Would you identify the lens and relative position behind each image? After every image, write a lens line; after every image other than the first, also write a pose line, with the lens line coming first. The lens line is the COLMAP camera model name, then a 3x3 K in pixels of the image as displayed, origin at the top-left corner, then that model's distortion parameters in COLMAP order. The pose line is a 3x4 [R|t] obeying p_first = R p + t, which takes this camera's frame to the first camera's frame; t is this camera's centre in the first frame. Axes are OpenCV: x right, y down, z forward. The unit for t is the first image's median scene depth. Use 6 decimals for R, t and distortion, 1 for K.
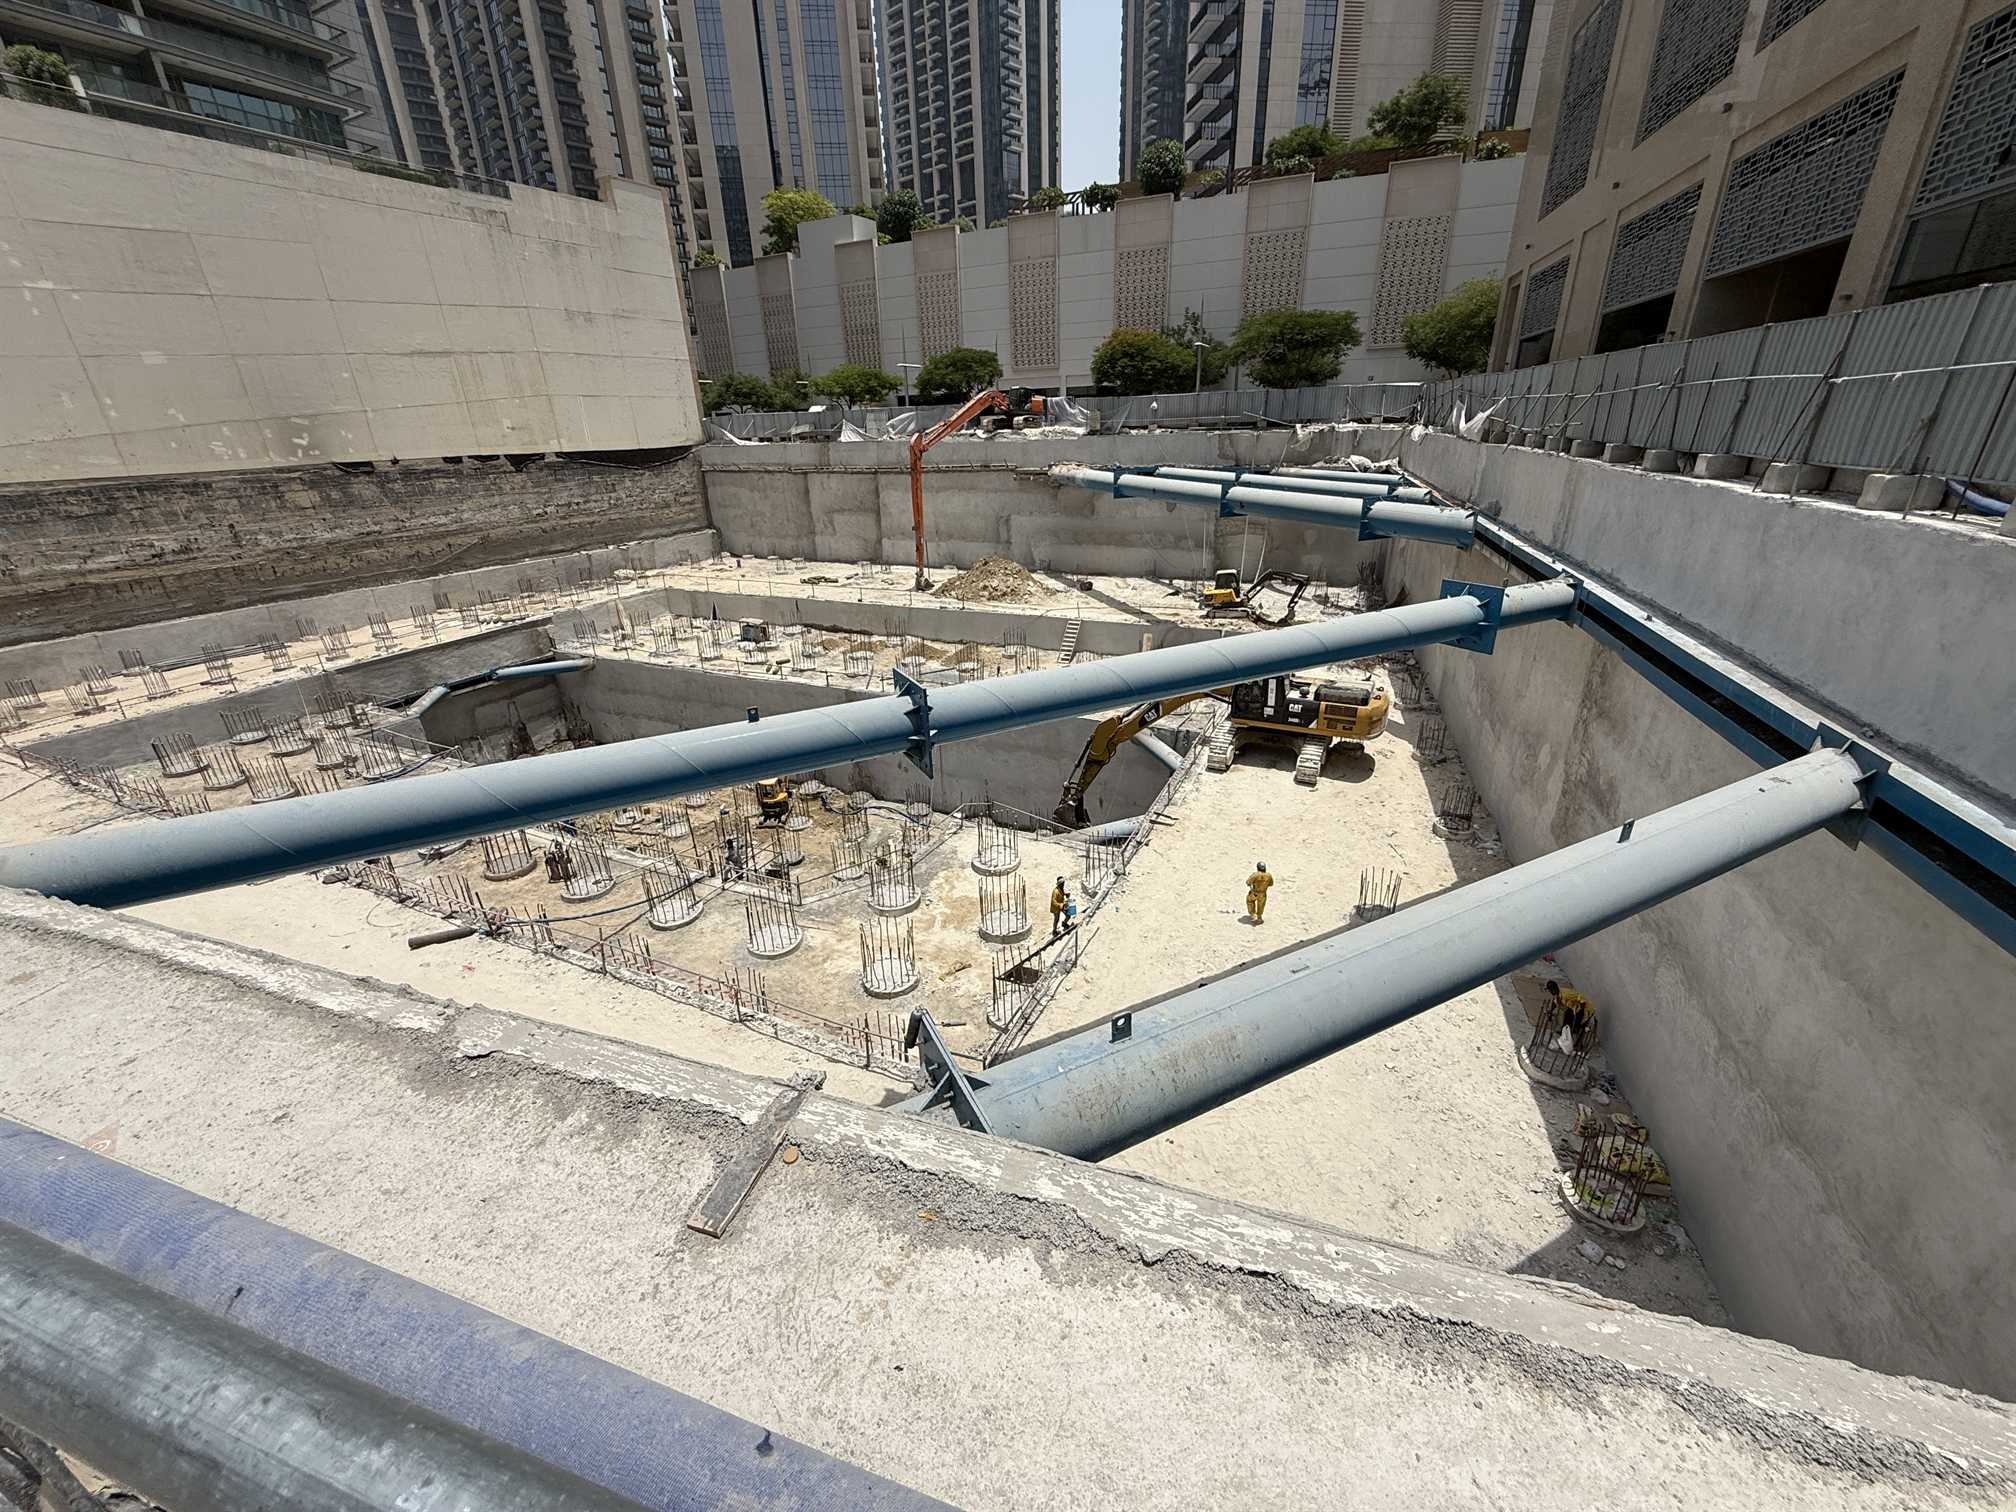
lens RADIAL K [[808.0, 0, 1008.0], [0, 808.0, 756.0], [0, 0, 1]] dist [0.000265, -0.000571]
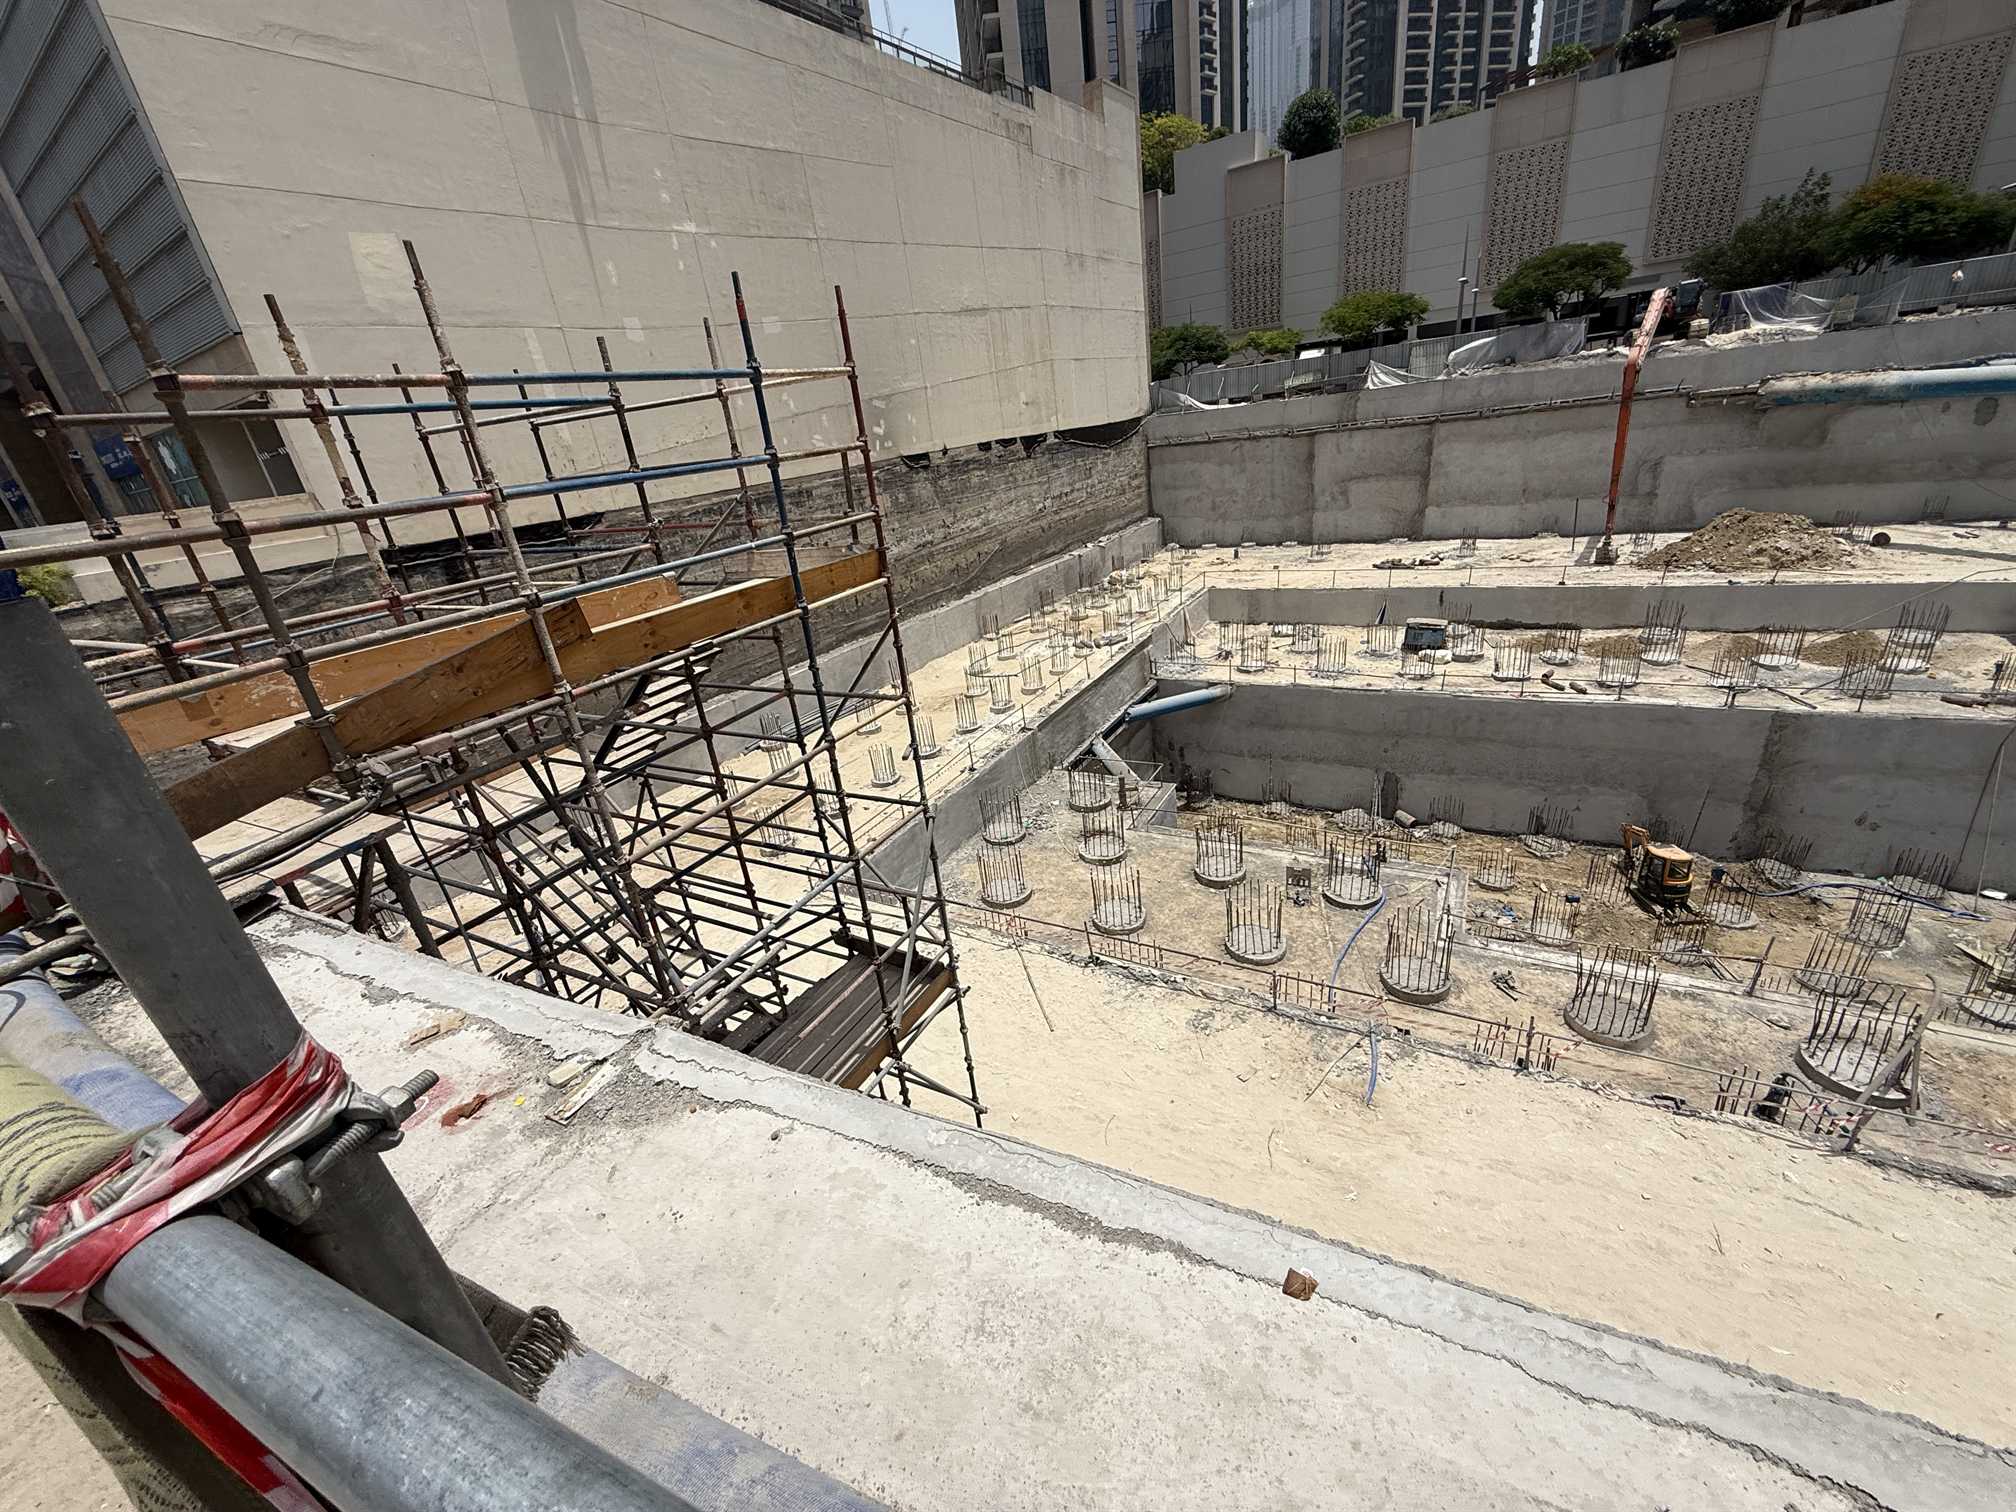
lens RADIAL K [[806.6, 0, 997.2], [0, 806.6, 755.1], [0, 0, 1]] dist [-0.000306, 0.000096]
pose [[0.992418, -0.052049, -0.111344, -0.560375], [0.052811, 0.998597, 0.003909, -0.060654], [0.110984, -0.009760, 0.993774, 0.194599]]
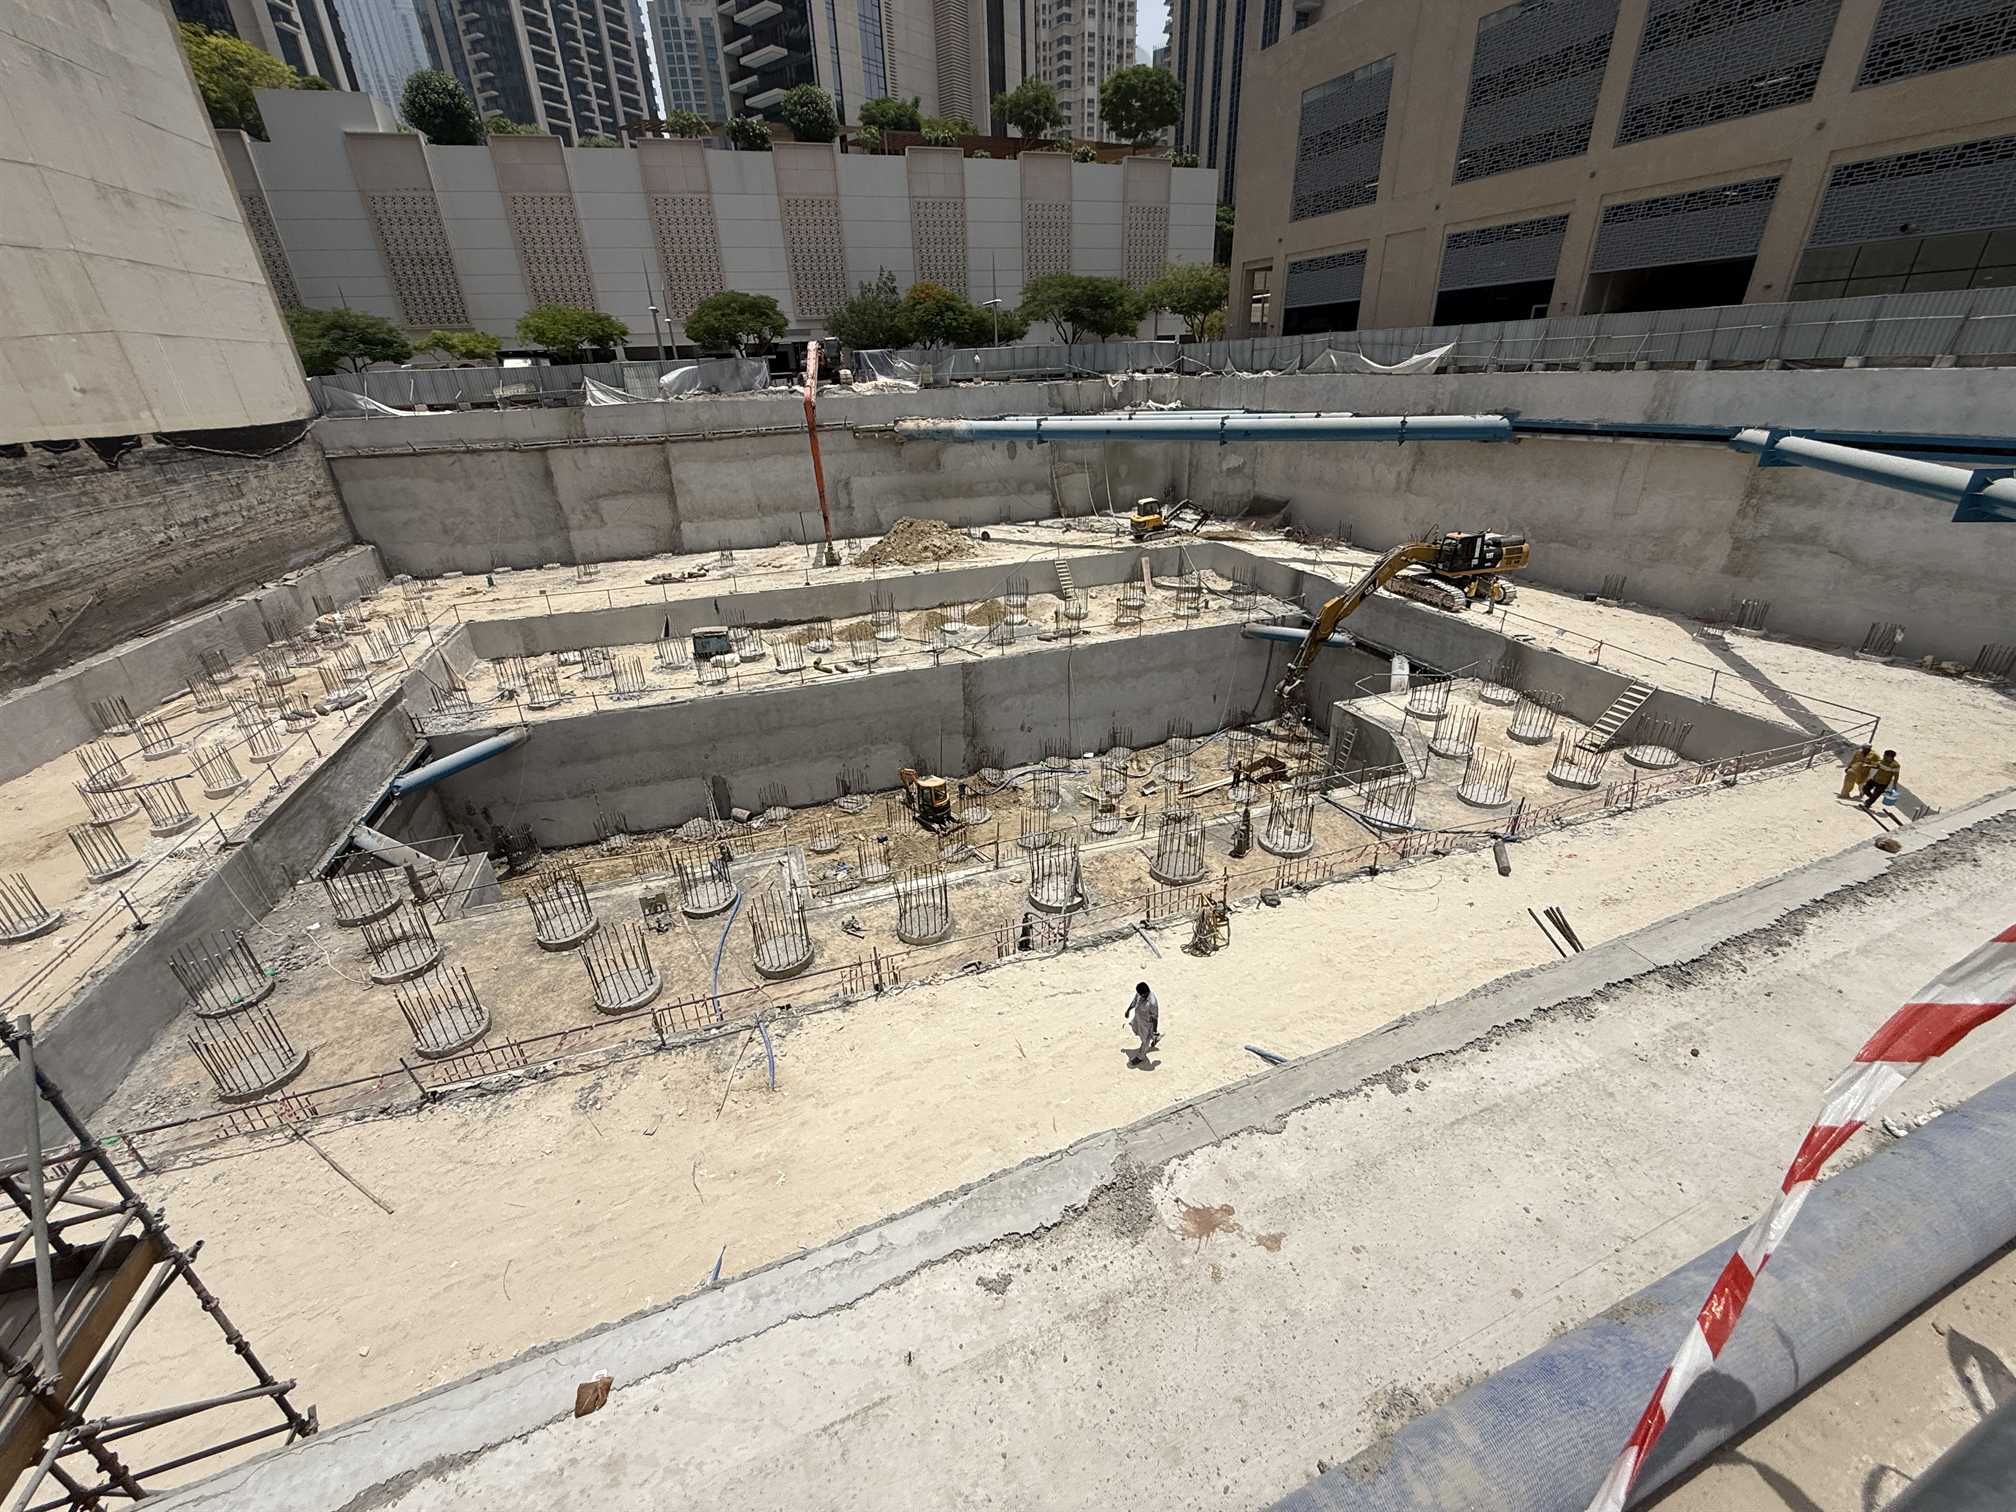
lens RADIAL K [[808.0, 0, 1008.0], [0, 808.0, 756.0], [0, 0, 1]] dist [0.000265, -0.000571]
pose [[0.729187, -0.294074, 0.617906, -0.555391], [0.277832, 0.952409, 0.125404, -0.060459], [-0.625377, 0.080231, 0.776187, 0.193920]]
